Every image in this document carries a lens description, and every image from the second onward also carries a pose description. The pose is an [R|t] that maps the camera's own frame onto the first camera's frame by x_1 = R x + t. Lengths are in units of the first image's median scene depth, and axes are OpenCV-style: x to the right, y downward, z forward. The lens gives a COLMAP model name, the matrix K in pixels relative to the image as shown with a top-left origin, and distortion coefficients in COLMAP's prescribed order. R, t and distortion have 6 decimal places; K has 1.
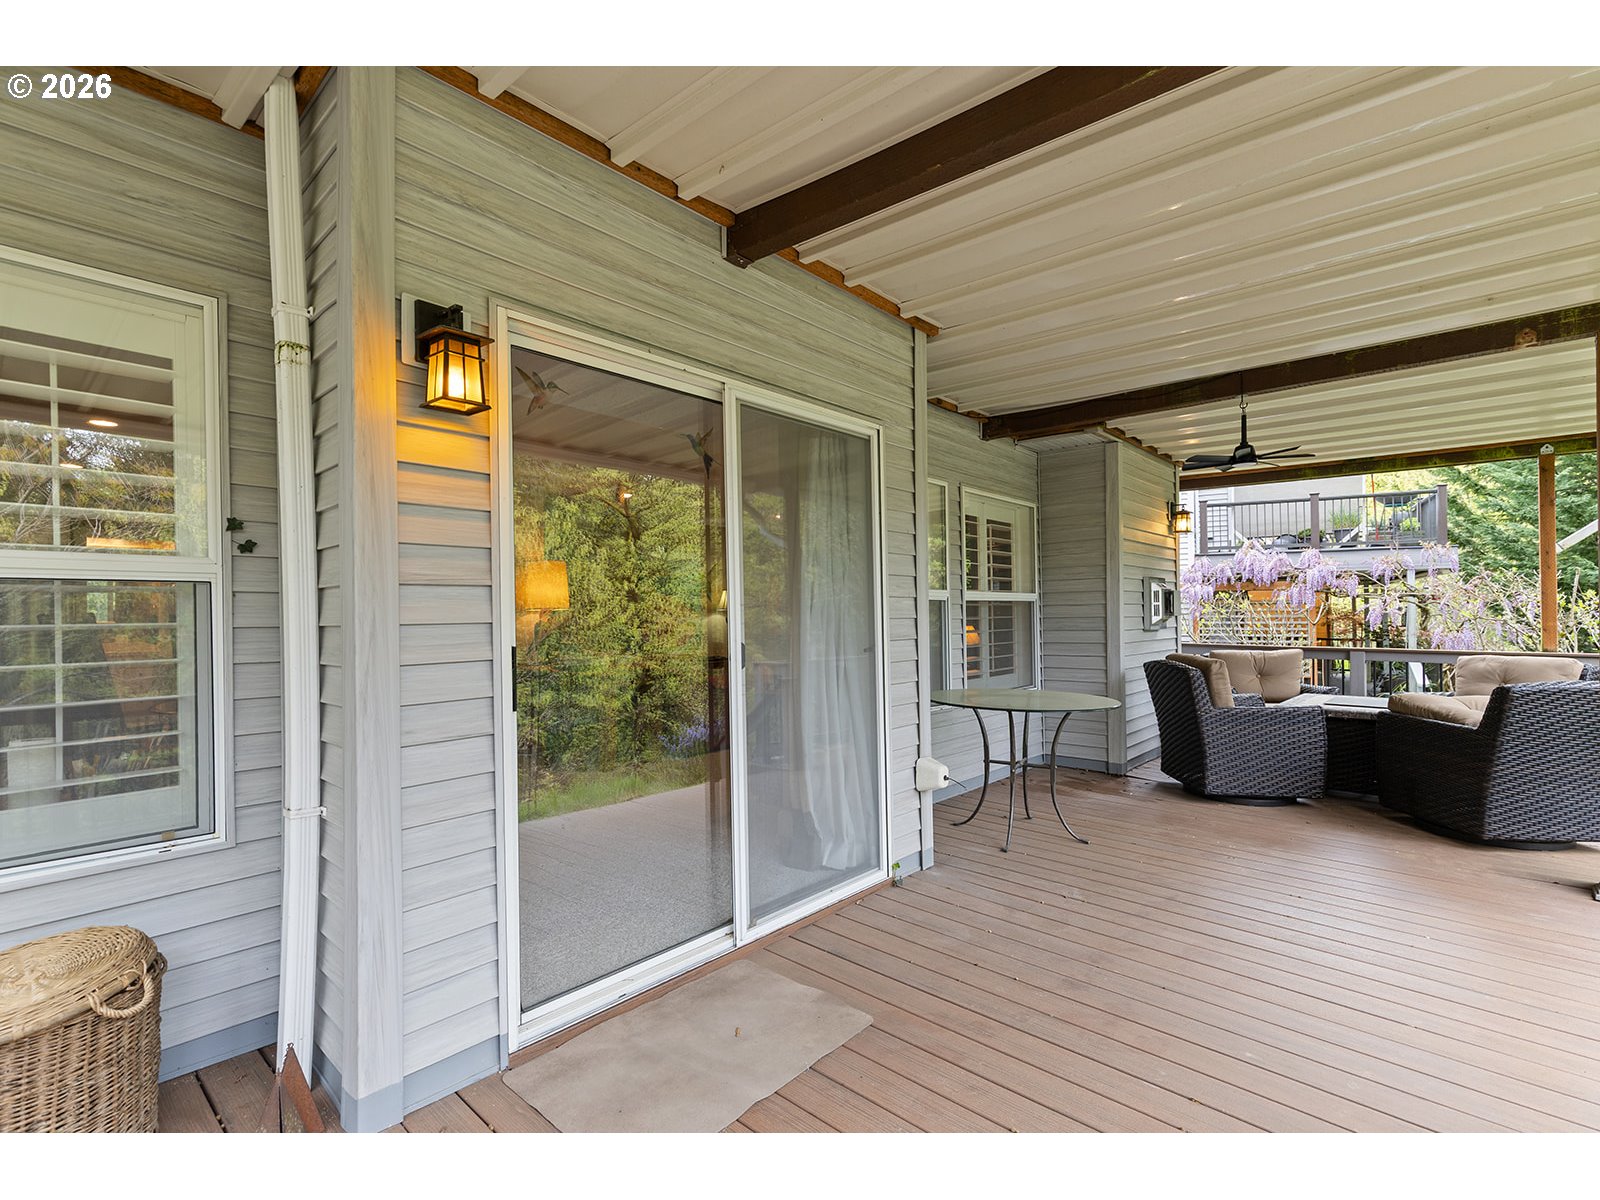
lens RADIAL K [[746.8, 0, 778.3], [0, 746.8, 598.1], [0, 0, 1]] dist [0.002222, -0.000125]
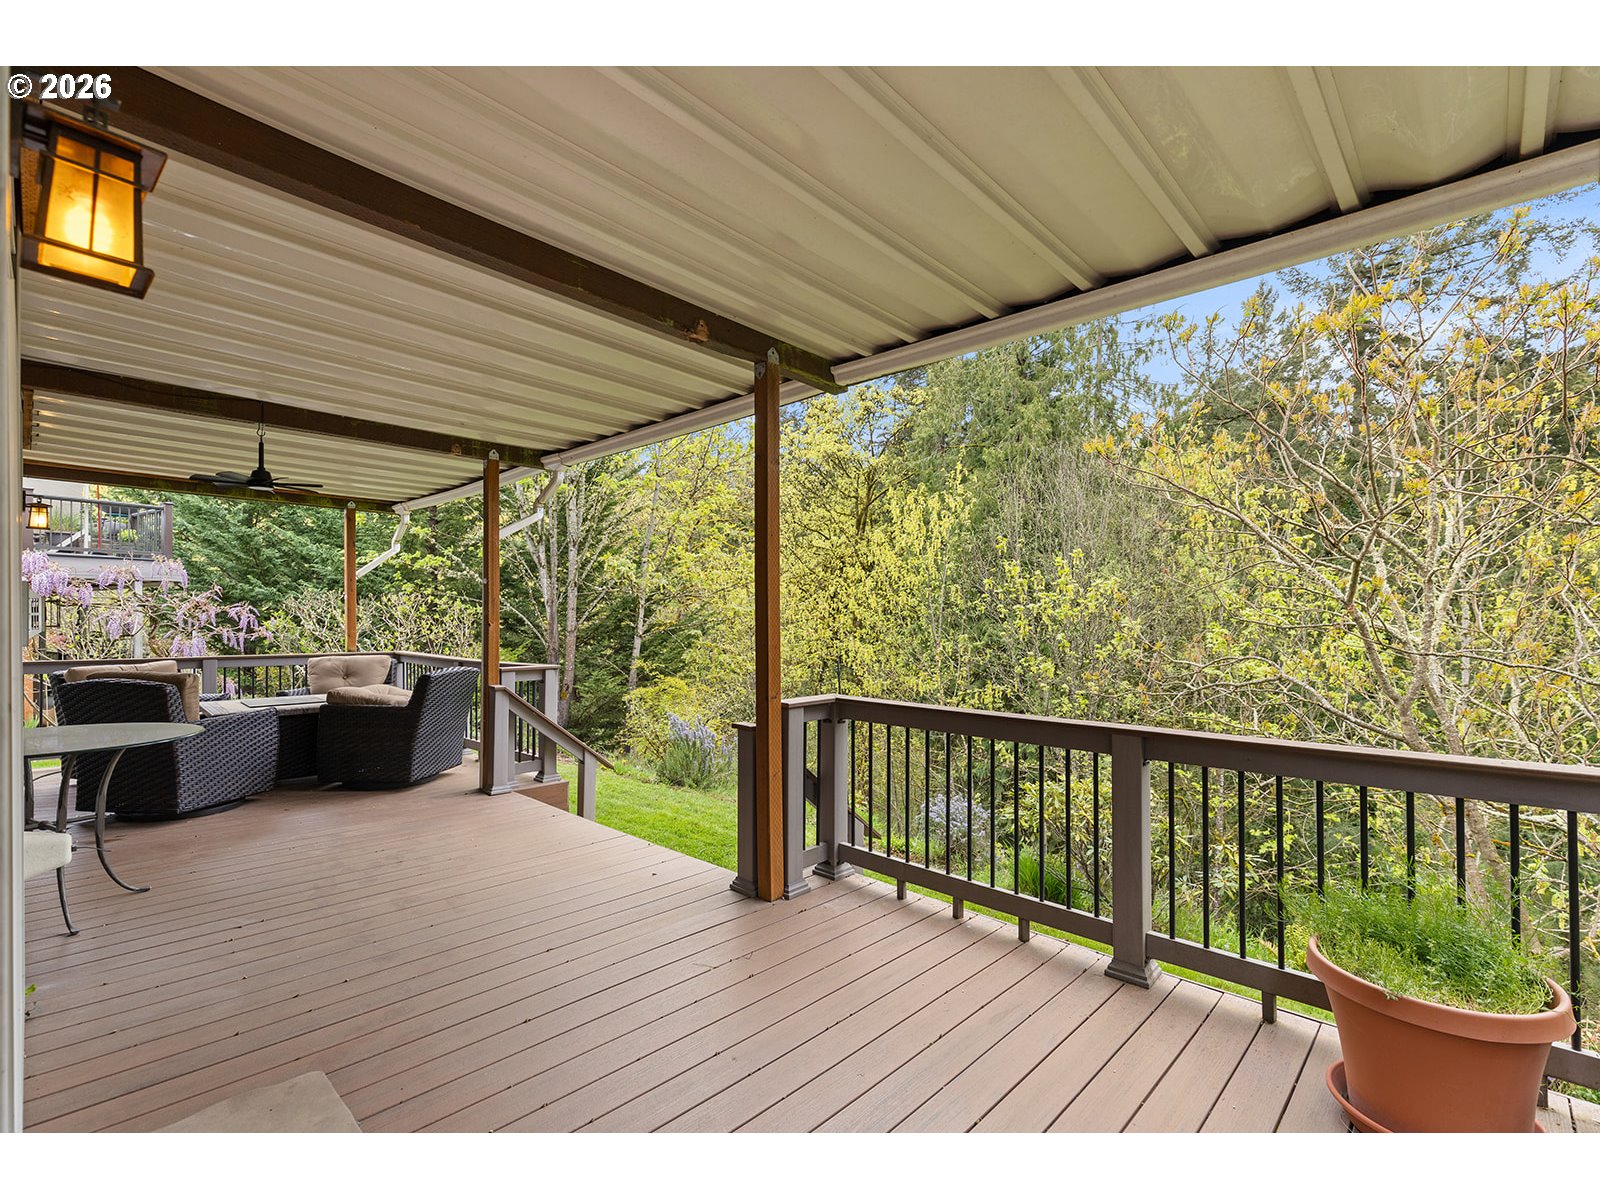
lens RADIAL K [[727.1, 0, 800.5], [0, 727.1, 587.4], [0, 0, 1]] dist [0.001348, -0.000126]
pose [[0.017581, 0.045952, 0.998789, -0.402989], [-0.020026, 0.998759, -0.045598, -0.003035], [-0.999645, -0.019200, 0.018480, 0.203097]]
